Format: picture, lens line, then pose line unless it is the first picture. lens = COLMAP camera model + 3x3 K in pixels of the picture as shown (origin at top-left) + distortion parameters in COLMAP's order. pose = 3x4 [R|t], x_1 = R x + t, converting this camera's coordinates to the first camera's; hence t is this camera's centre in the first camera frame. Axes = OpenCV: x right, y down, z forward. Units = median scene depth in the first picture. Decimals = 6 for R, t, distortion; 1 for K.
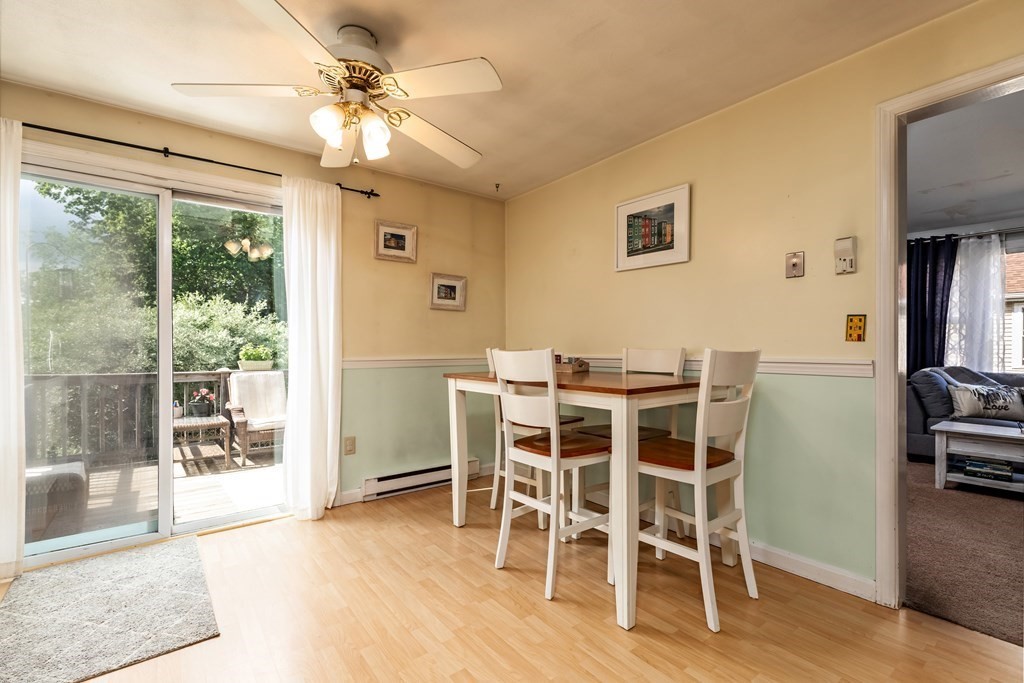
lens RADIAL K [[475.1, 0, 564.1], [0, 475.1, 349.9], [0, 0, 1]] dist [0.009570, -0.000414]
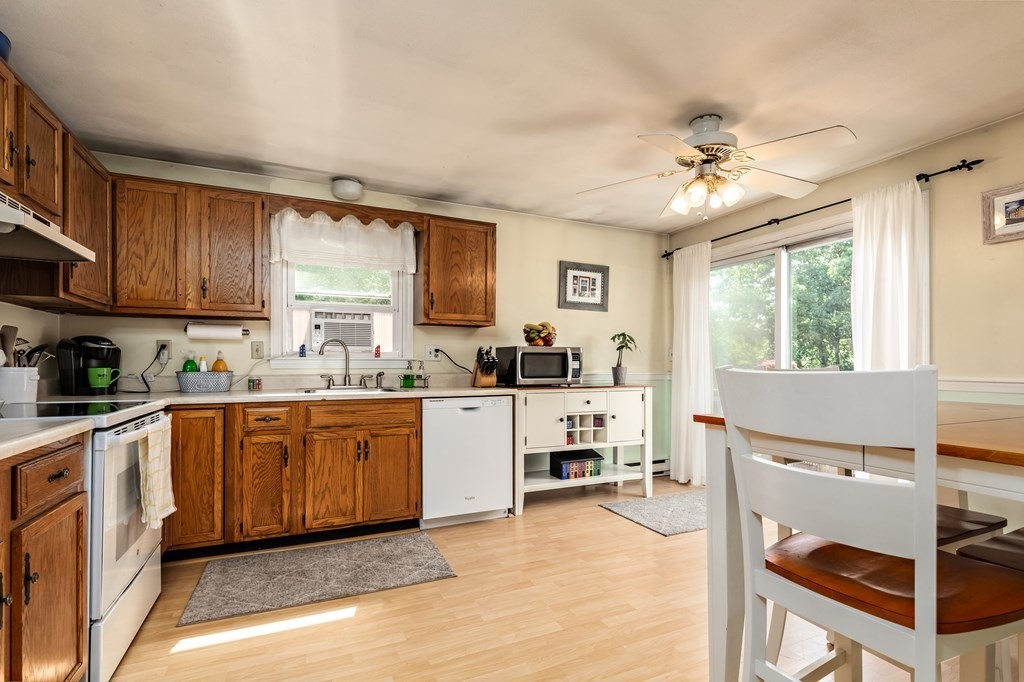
lens RADIAL K [[475.1, 0, 468.0], [0, 475.1, 363.1], [0, 0, 1]] dist [0.009570, -0.000414]
pose [[-0.337964, 0.000229, -0.941159, 0.701569], [-0.007047, 0.999971, 0.002774, -0.004891], [0.941133, 0.007570, -0.337952, 0.596699]]
